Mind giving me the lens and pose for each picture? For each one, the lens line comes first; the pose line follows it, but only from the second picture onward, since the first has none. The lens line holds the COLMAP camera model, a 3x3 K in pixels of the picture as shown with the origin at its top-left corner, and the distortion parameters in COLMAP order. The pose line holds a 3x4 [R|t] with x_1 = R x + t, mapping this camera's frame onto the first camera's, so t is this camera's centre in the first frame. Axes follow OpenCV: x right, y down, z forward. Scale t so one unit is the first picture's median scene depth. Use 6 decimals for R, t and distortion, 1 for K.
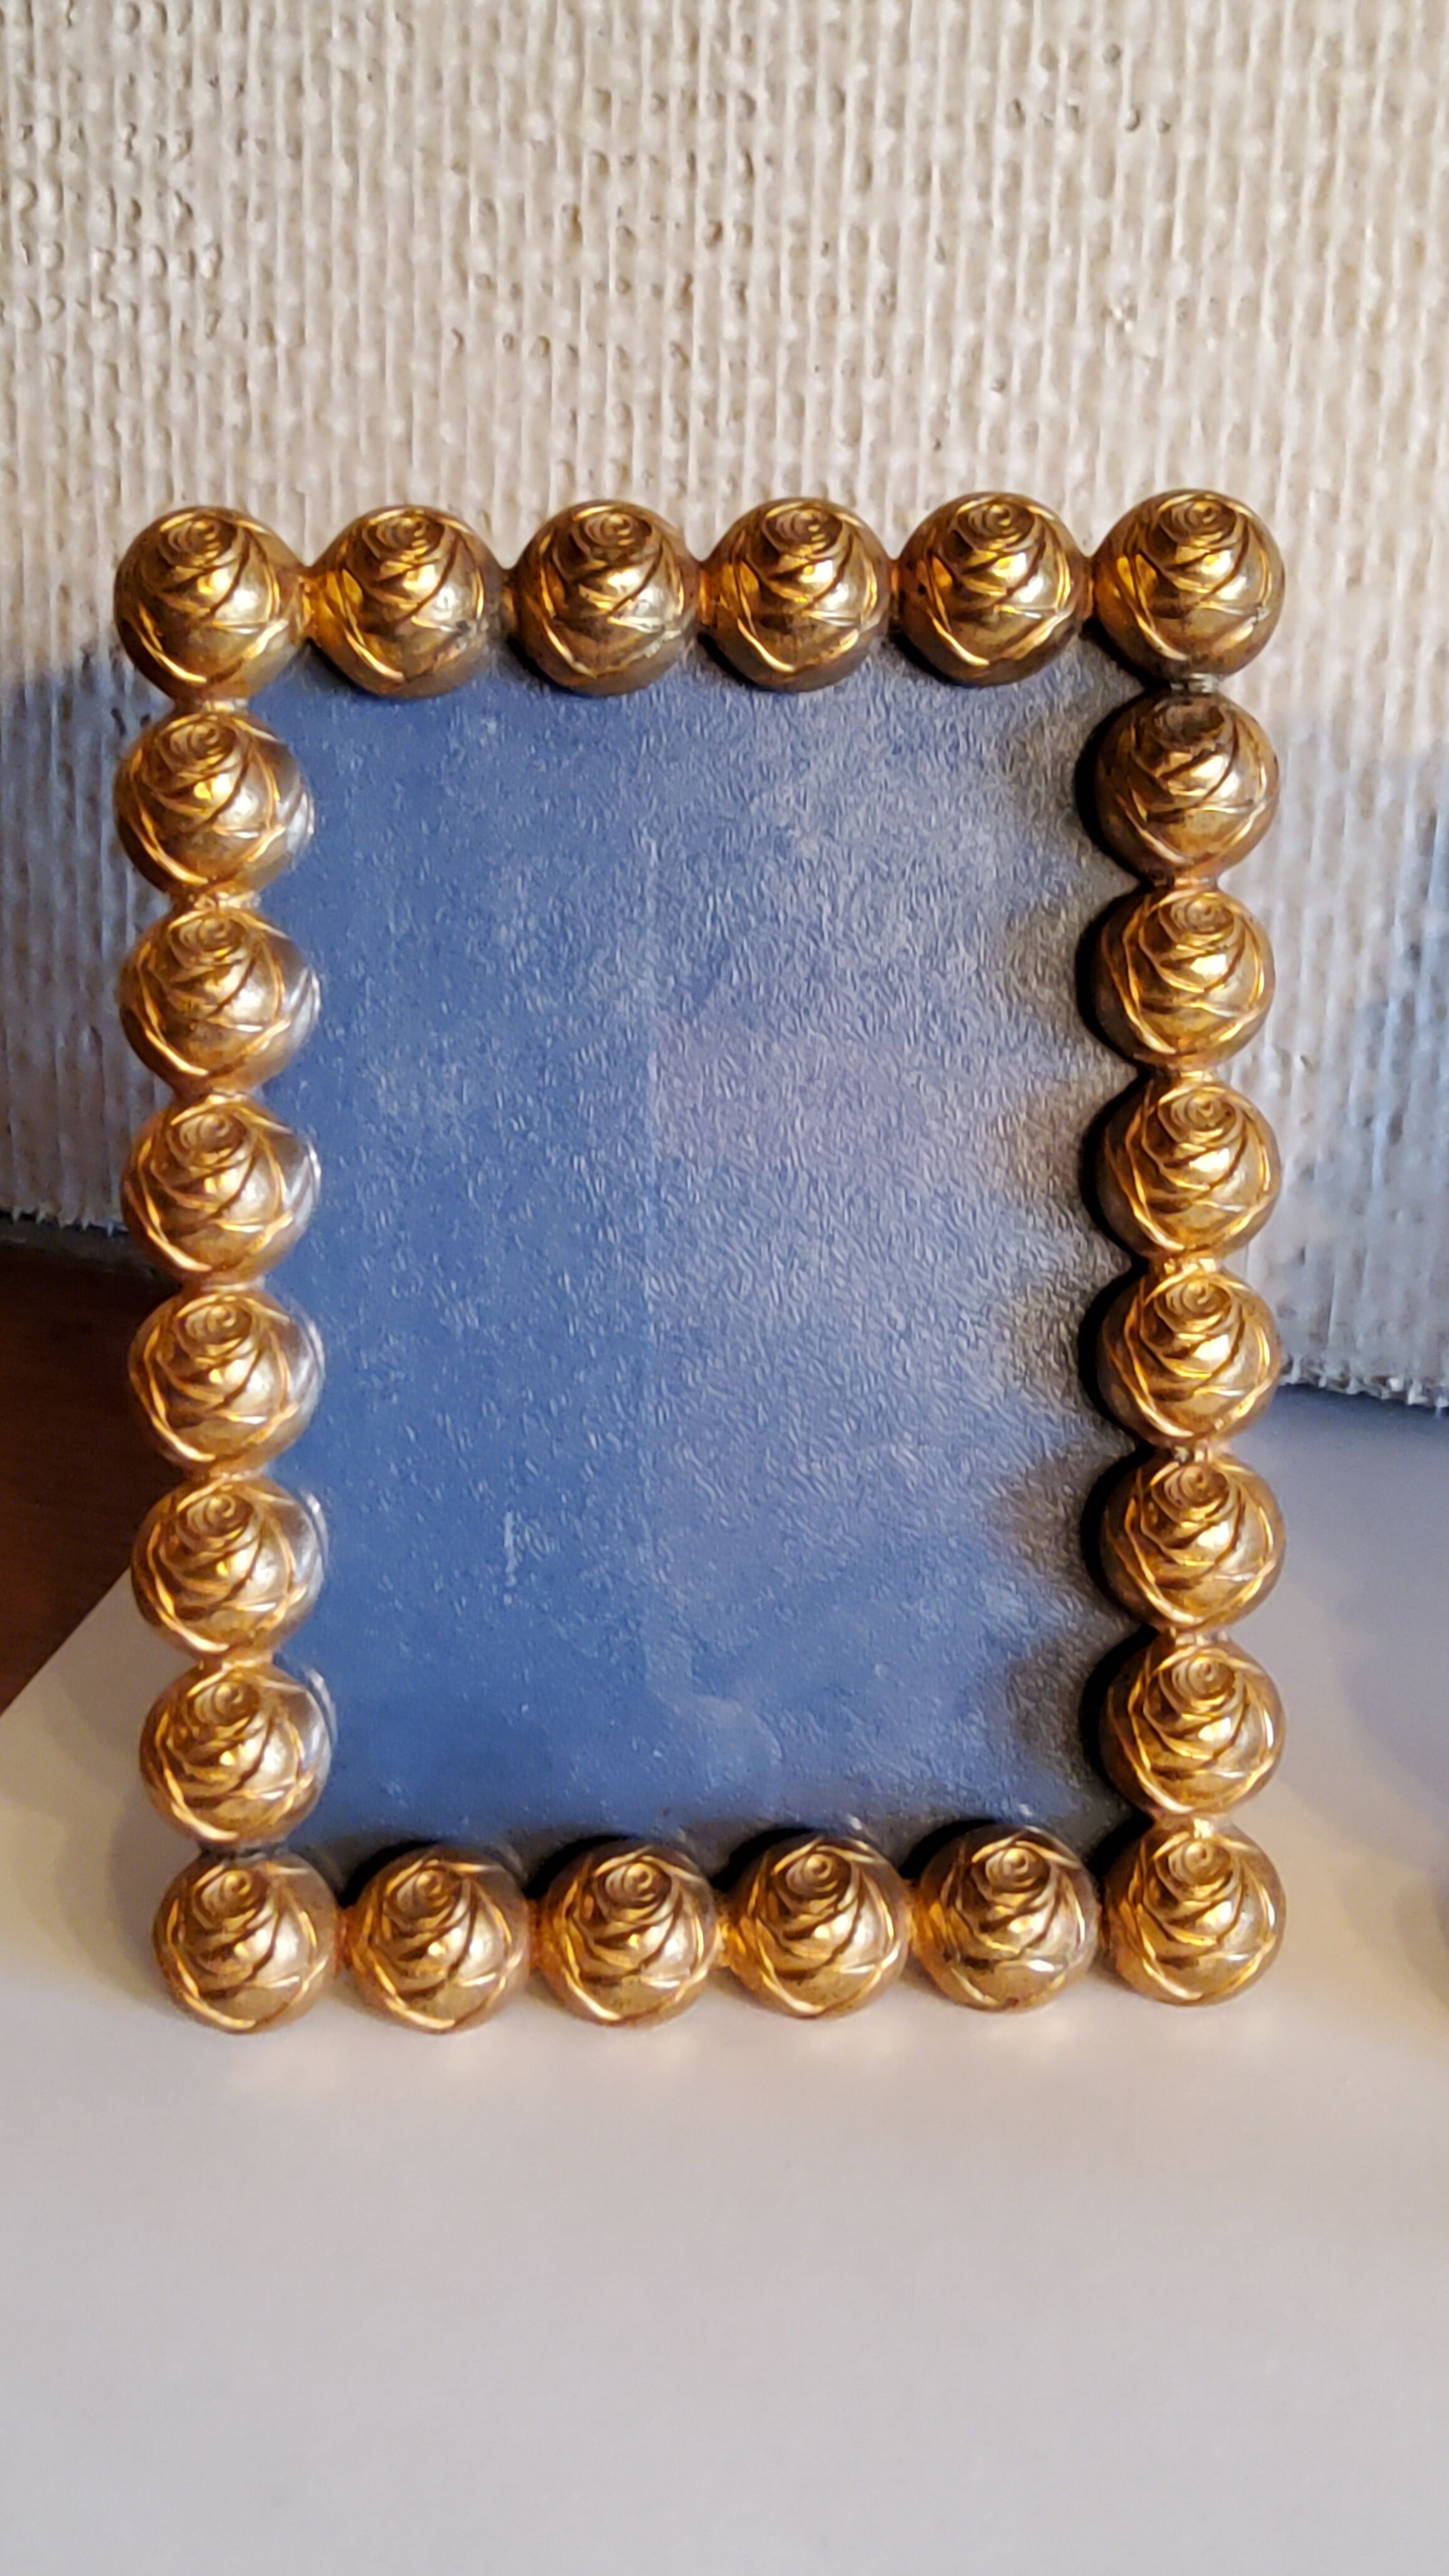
lens RADIAL K [[3949.0, 0, 724.5], [0, 3949.0, 1288.0], [0, 0, 1]] dist [0.157709, -0.479957]
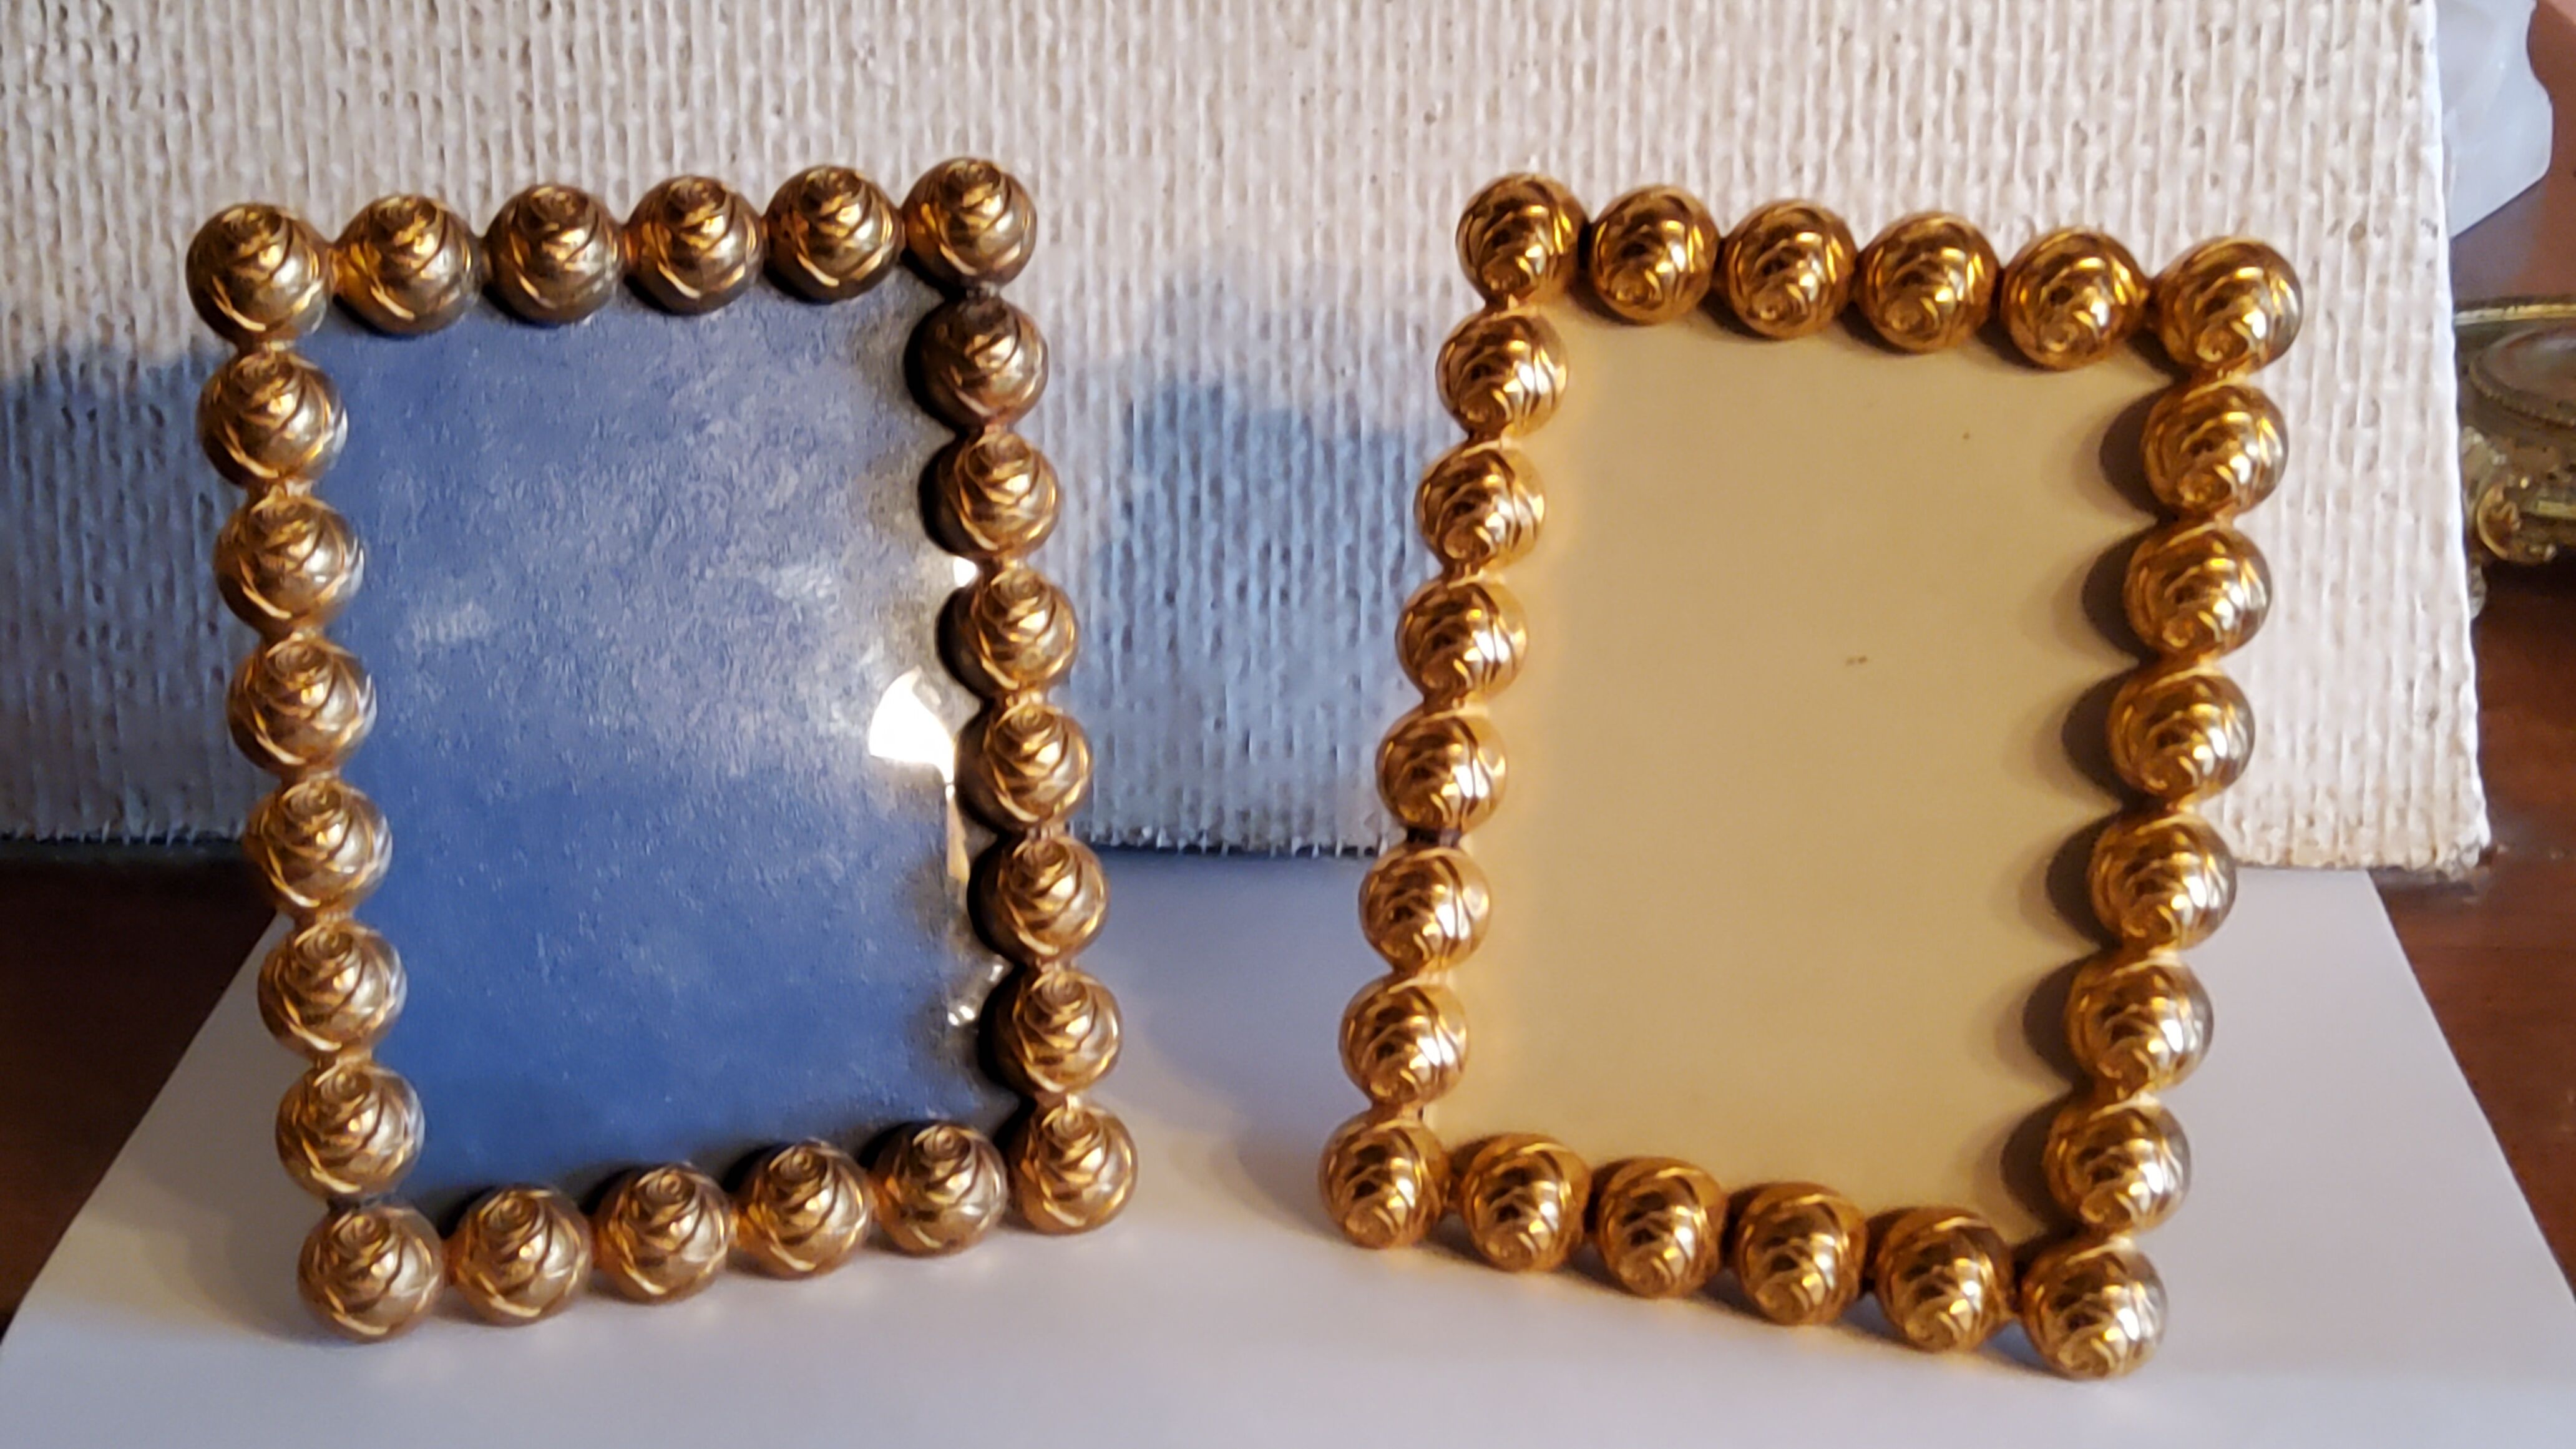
lens RADIAL K [[3949.0, 0, 1332.1], [0, 3949.0, 718.0], [0, 0, 1]] dist [0.157709, -0.479957]
pose [[0.961163, -0.090040, 0.260880, -0.122515], [0.114744, 0.990084, -0.081035, 0.108432], [-0.250997, 0.107822, 0.961964, -0.319651]]
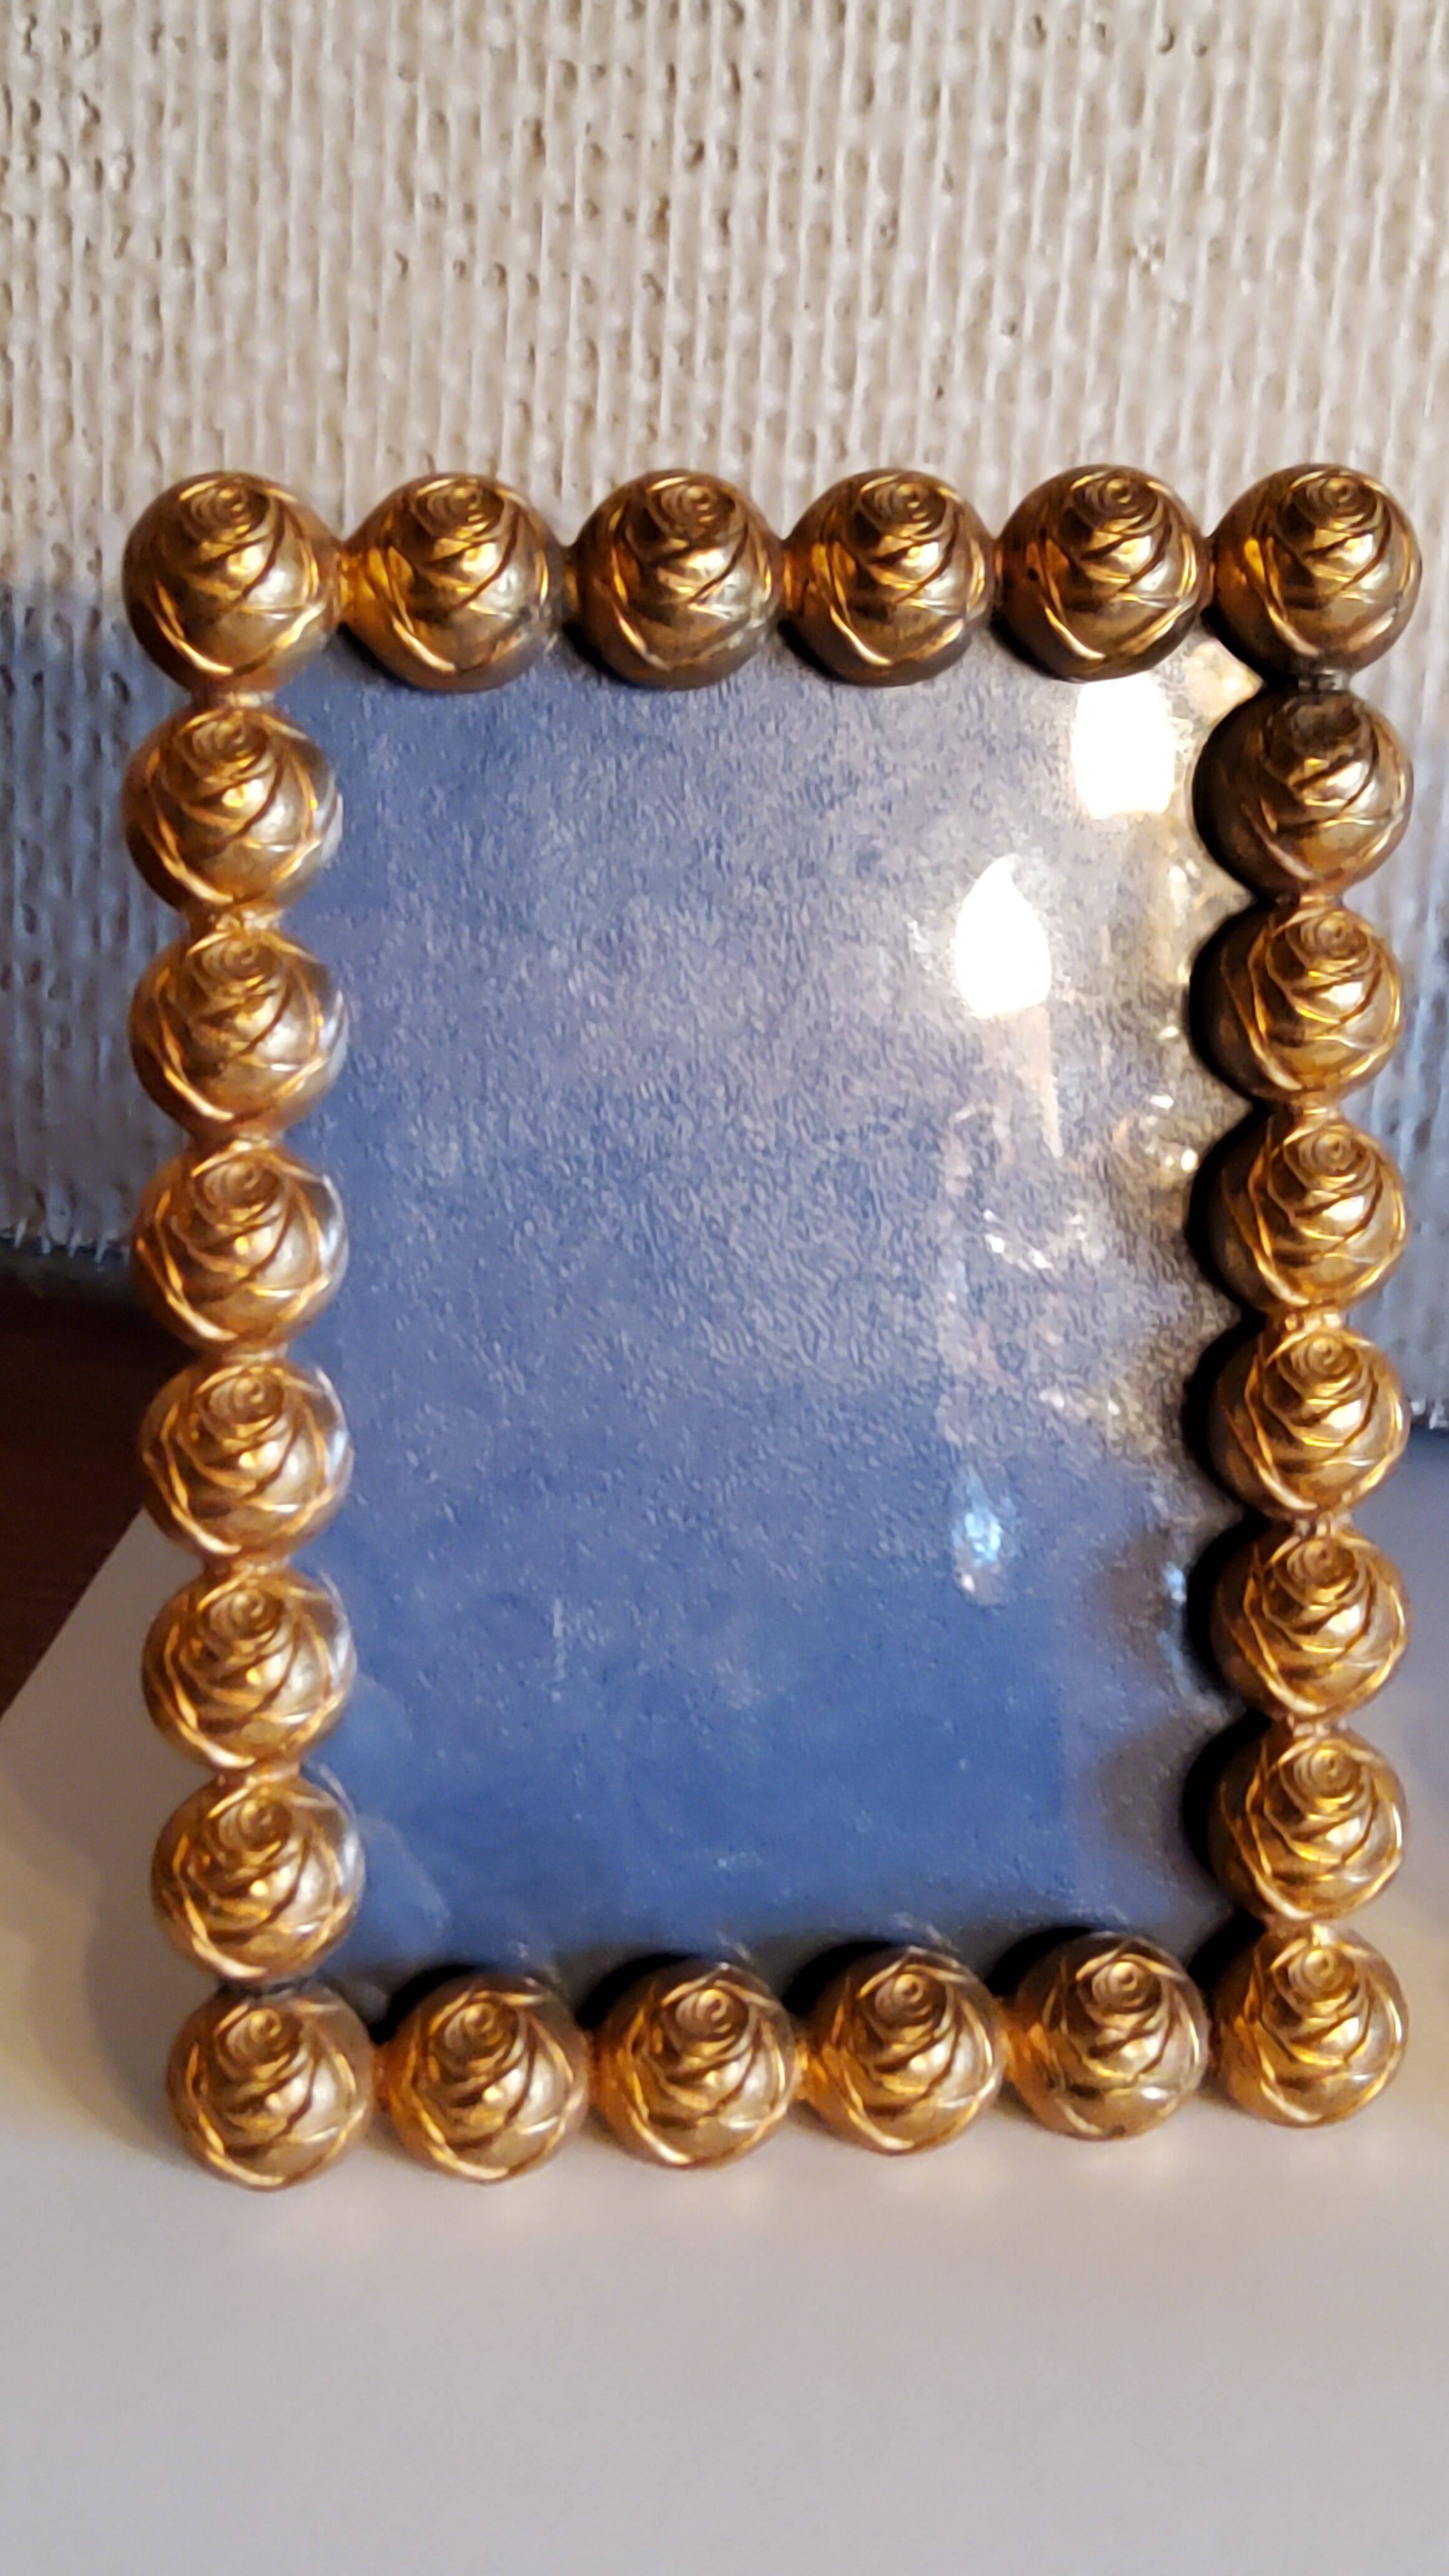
lens RADIAL K [[3949.0, 0, 724.5], [0, 3949.0, 1288.0], [0, 0, 1]] dist [0.157709, -0.479957]
pose [[0.995363, -0.007180, 0.095920, -0.088986], [0.004331, 0.999544, 0.029880, -0.035154], [-0.096090, -0.029326, 0.994940, 0.091981]]
